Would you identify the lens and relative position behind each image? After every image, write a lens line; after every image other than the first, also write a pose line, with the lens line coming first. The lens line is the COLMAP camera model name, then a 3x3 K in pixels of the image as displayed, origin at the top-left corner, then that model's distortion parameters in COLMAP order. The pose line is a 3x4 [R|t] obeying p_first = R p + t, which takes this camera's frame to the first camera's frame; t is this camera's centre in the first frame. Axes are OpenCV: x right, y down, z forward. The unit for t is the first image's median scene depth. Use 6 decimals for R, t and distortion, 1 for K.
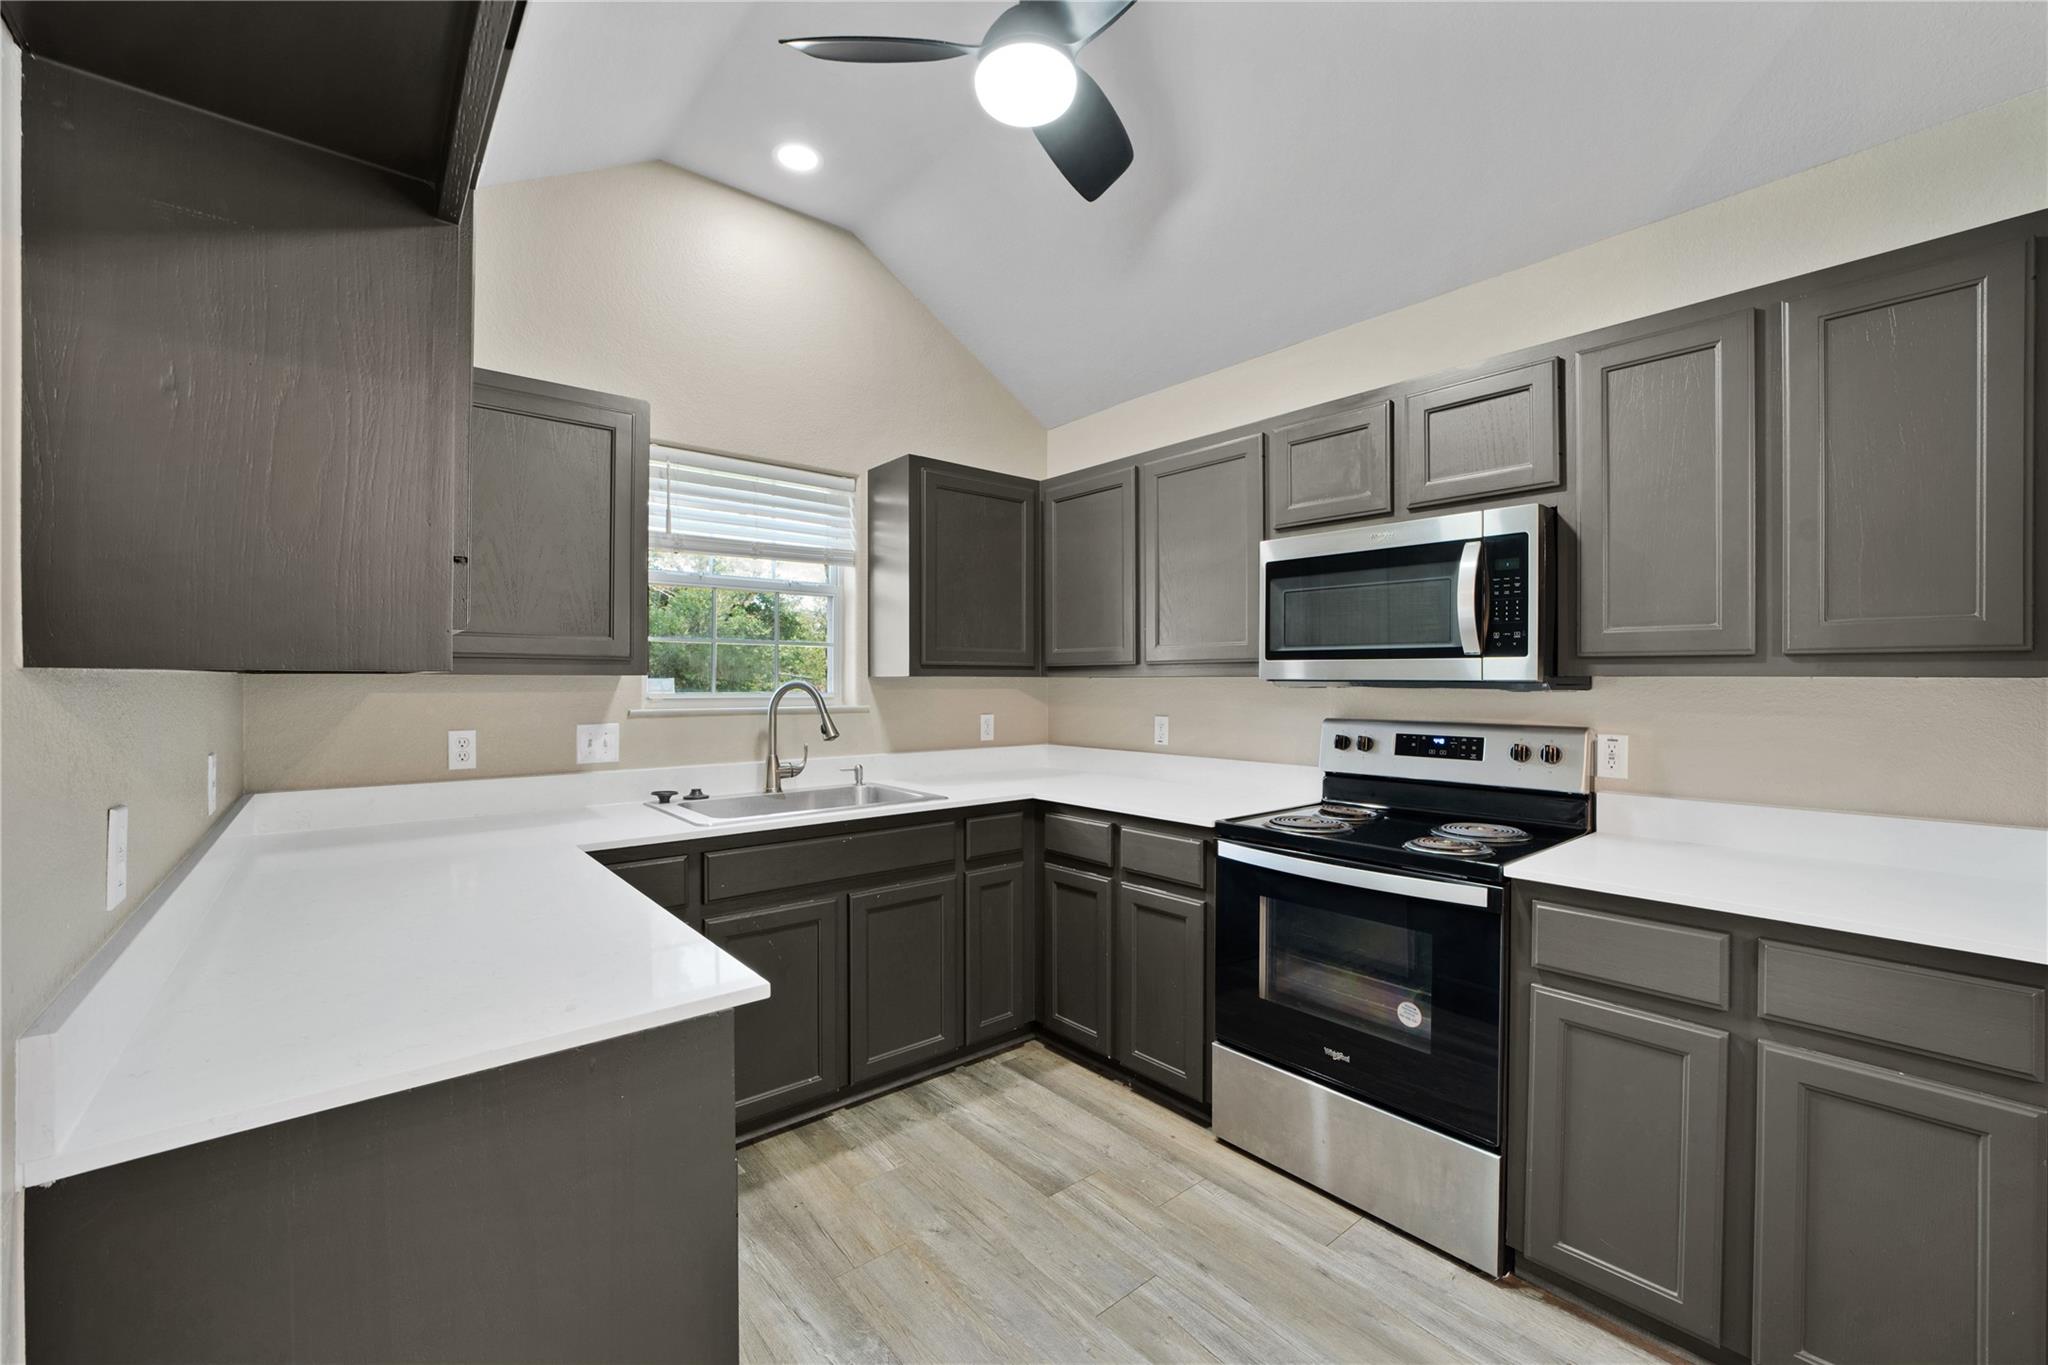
lens RADIAL K [[835.3, 0, 985.7], [0, 835.3, 675.0], [0, 0, 1]] dist [-0.039275, 0.009363]
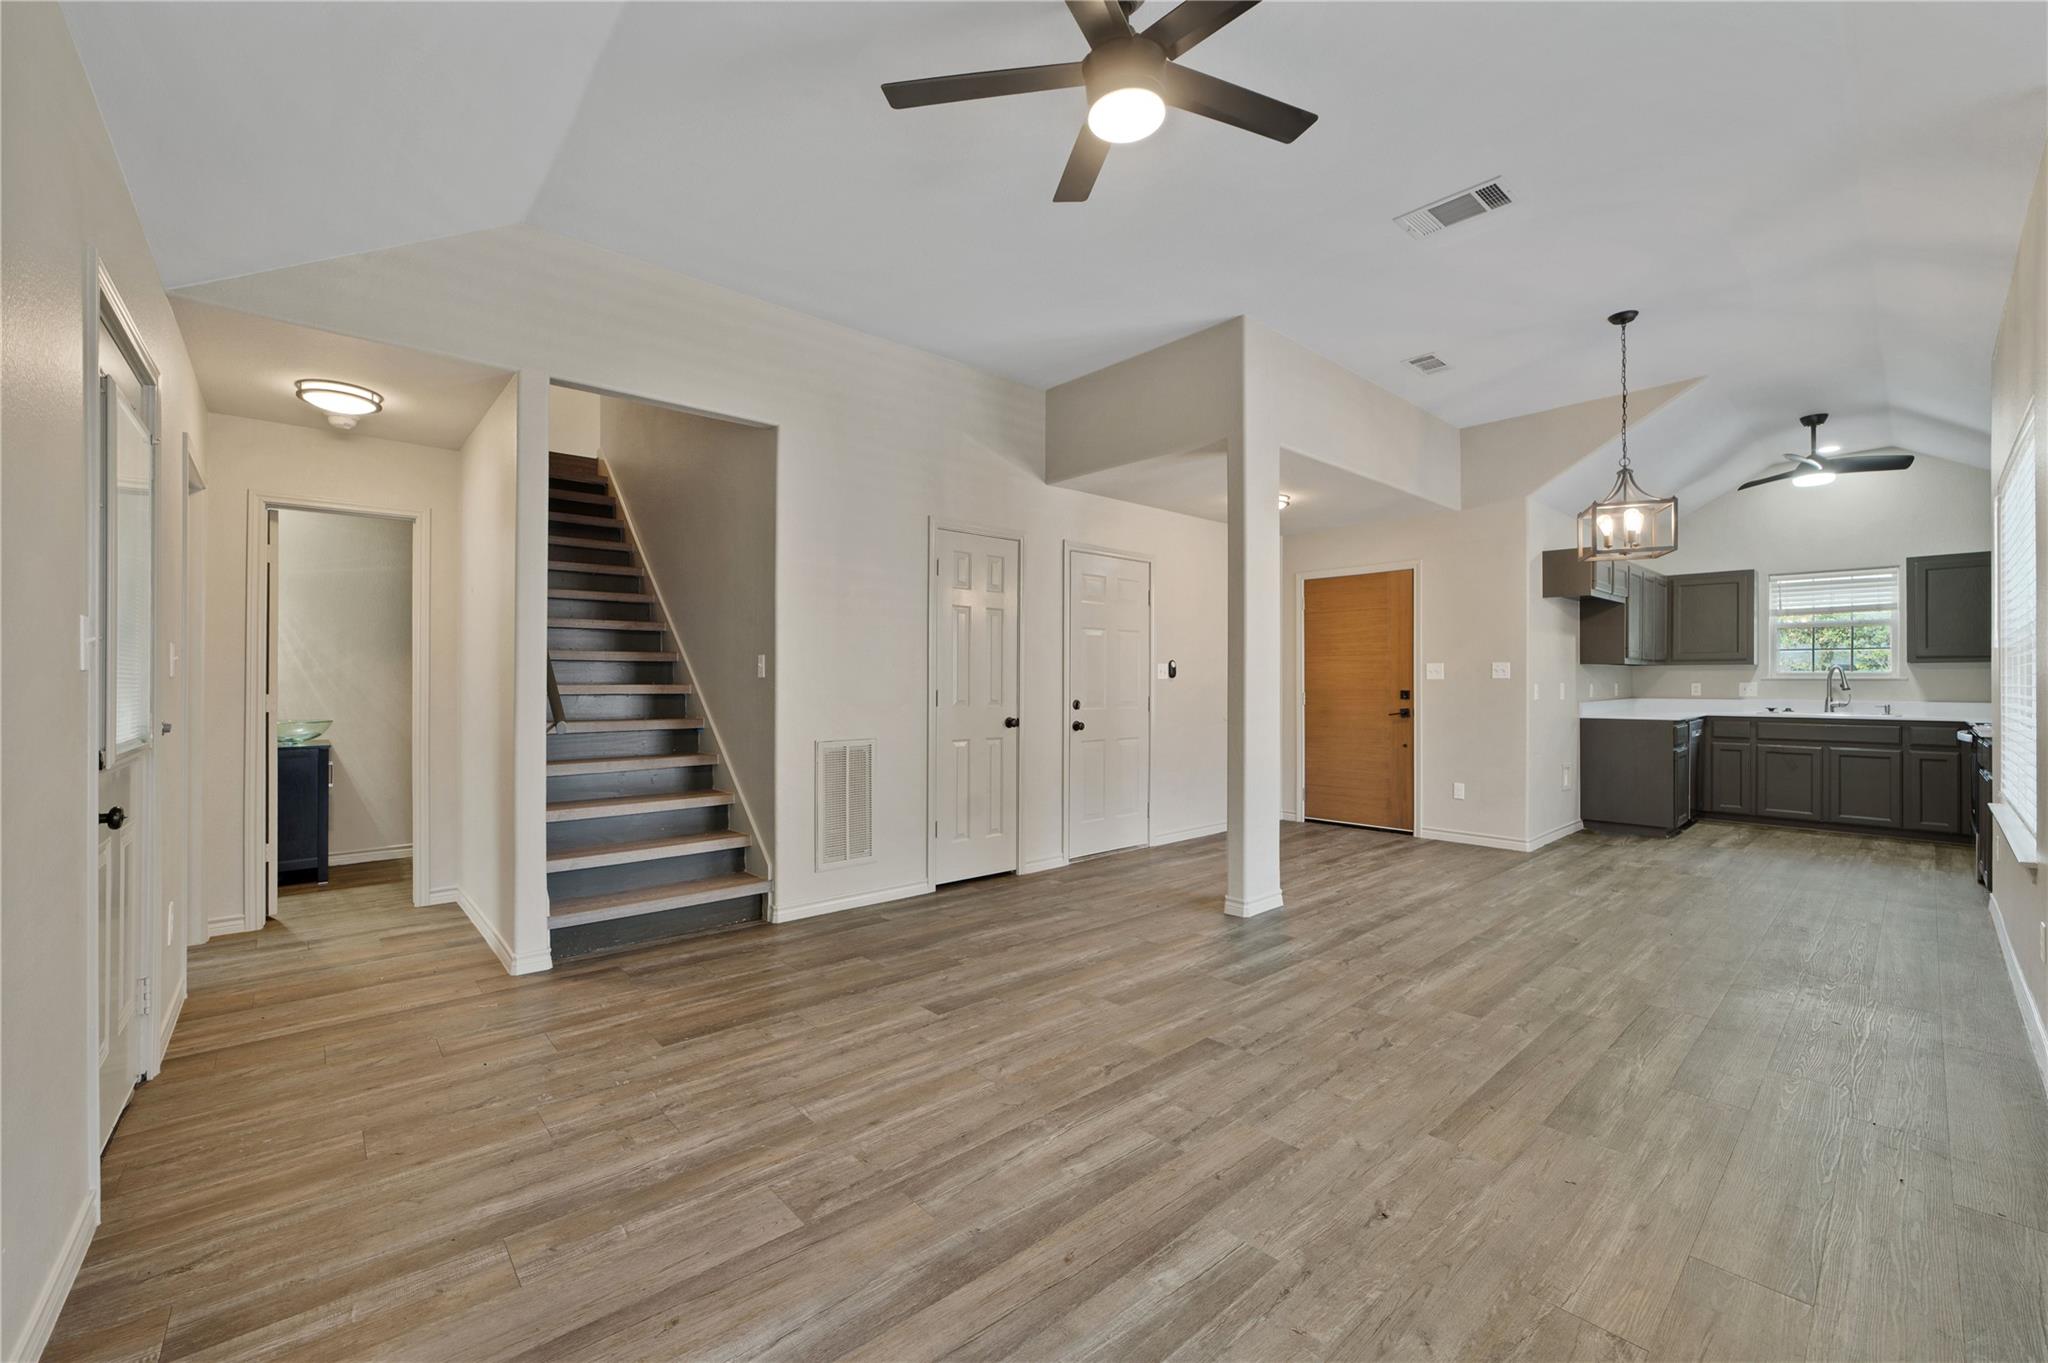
lens RADIAL K [[817.4, 0, 1049.0], [0, 817.4, 676.0], [0, 0, 1]] dist [-0.032546, 0.009118]
pose [[0.080996, -0.003435, -0.996708, 2.151017], [0.003620, 0.999988, -0.003152, 0.040814], [0.996708, -0.003352, 0.081008, -1.650042]]
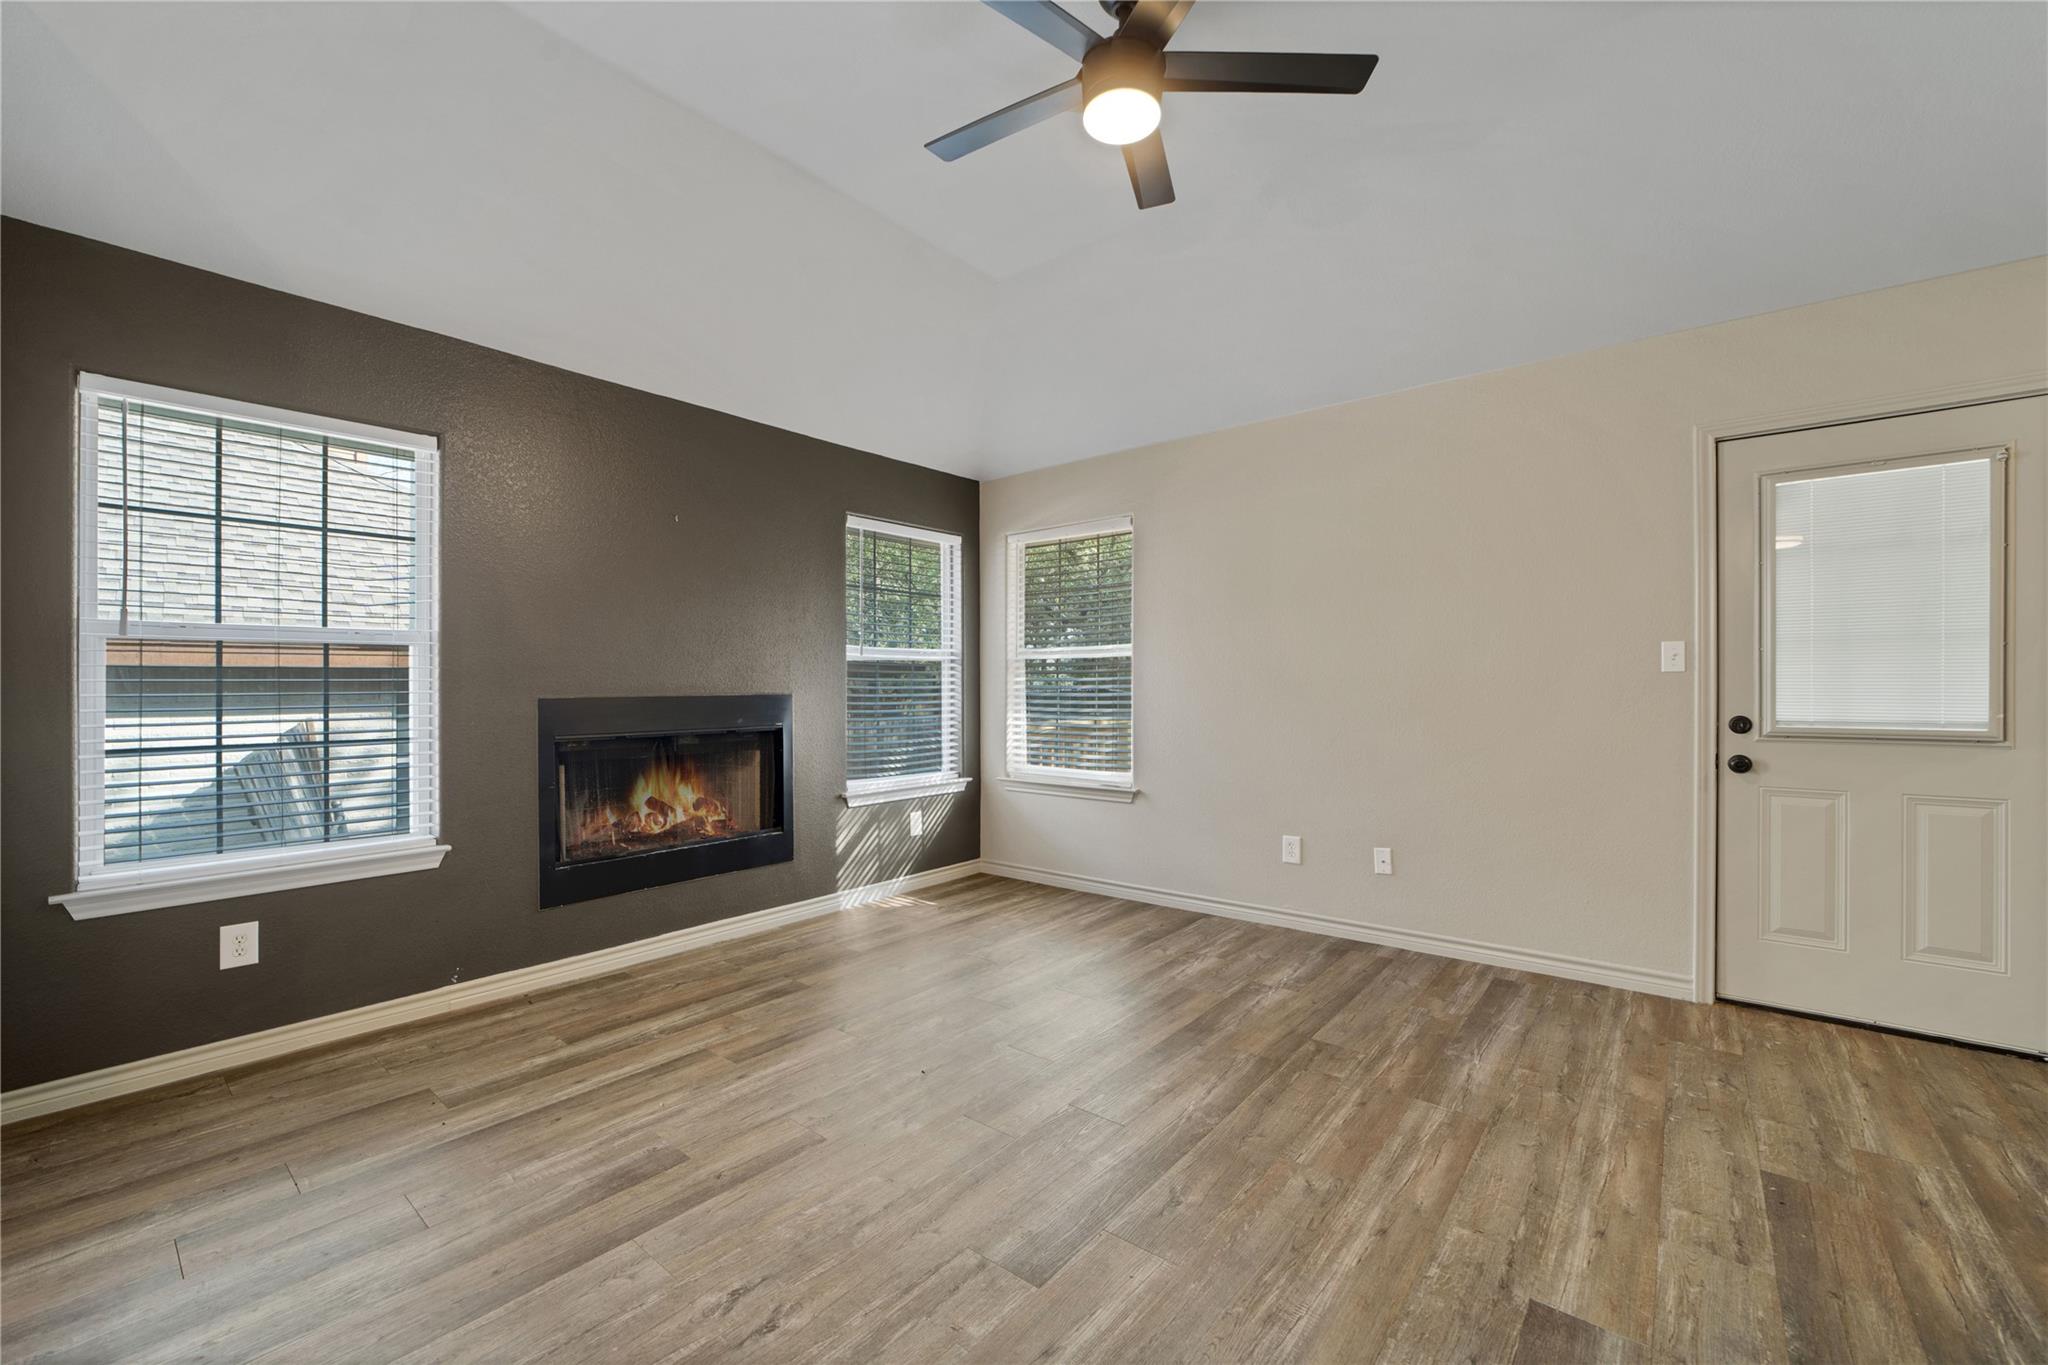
lens RADIAL K [[817.9, 0, 1024.5], [0, 817.9, 682.4], [0, 0, 1]] dist [-0.036498, 0.010213]
pose [[-0.216986, 0.005450, 0.976160, 0.492871], [-0.000211, 0.999984, -0.005630, 0.049442], [-0.976175, -0.001427, -0.216981, -1.208985]]
